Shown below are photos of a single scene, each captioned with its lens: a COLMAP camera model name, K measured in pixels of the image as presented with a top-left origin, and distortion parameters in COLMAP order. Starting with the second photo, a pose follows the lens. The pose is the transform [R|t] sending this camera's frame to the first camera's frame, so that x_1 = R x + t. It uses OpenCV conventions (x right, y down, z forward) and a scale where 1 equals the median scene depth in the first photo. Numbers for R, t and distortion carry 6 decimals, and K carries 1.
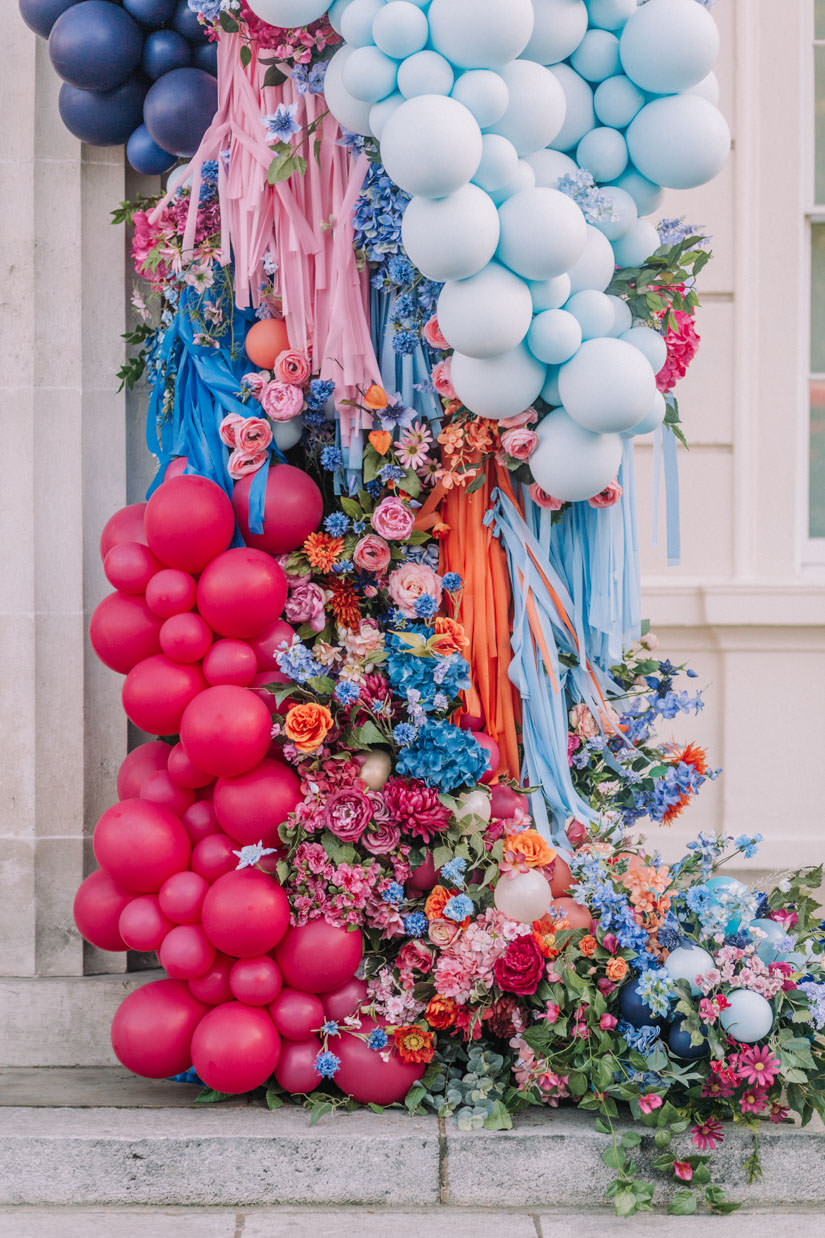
lens RADIAL K [[2883.6, 0, 408.3], [0, 2883.6, 615.2], [0, 0, 1]] dist [0.074845, 0.000000]
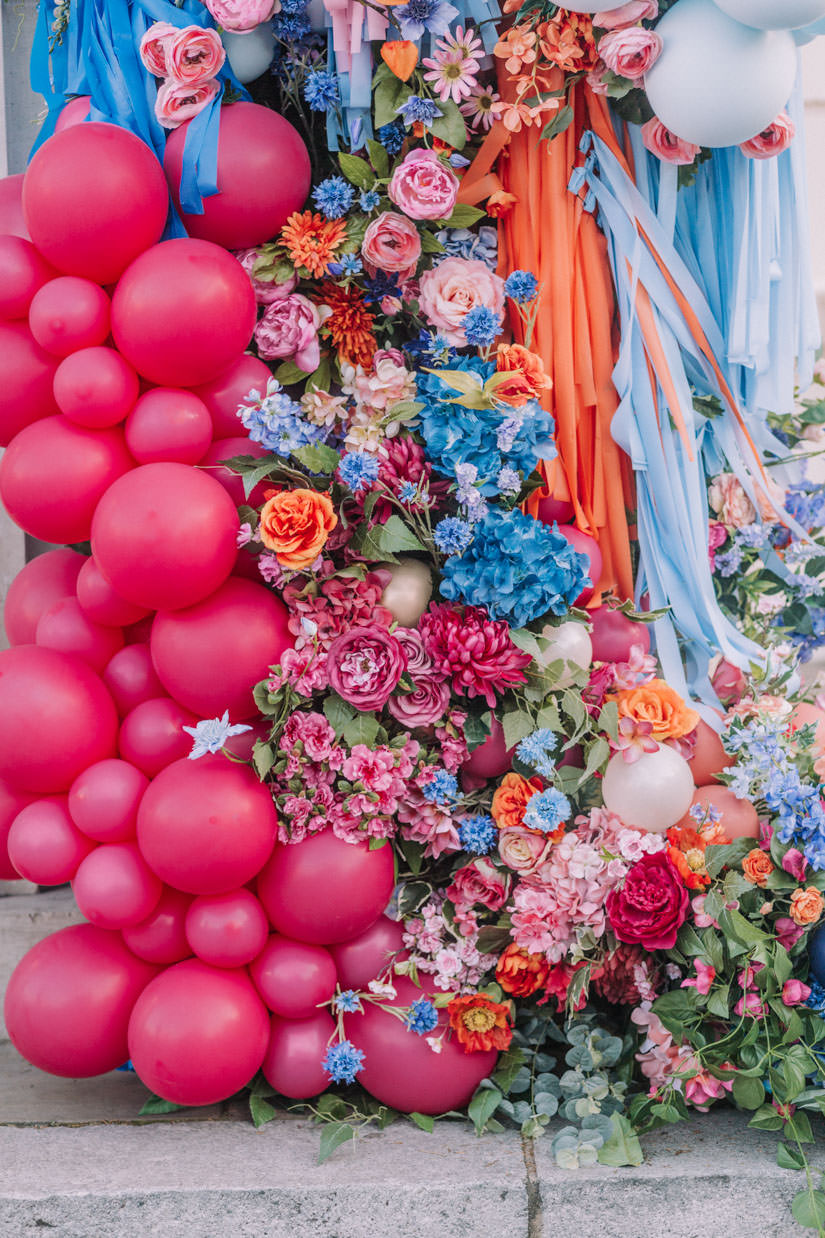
lens RADIAL K [[2883.6, 0, 414.8], [0, 2883.6, 608.5], [0, 0, 1]] dist [0.074845, 0.000000]
pose [[0.999630, -0.027138, -0.002004, -0.008583], [0.027207, 0.995286, 0.093091, -0.000898], [-0.000532, -0.093111, 0.995656, 0.378770]]
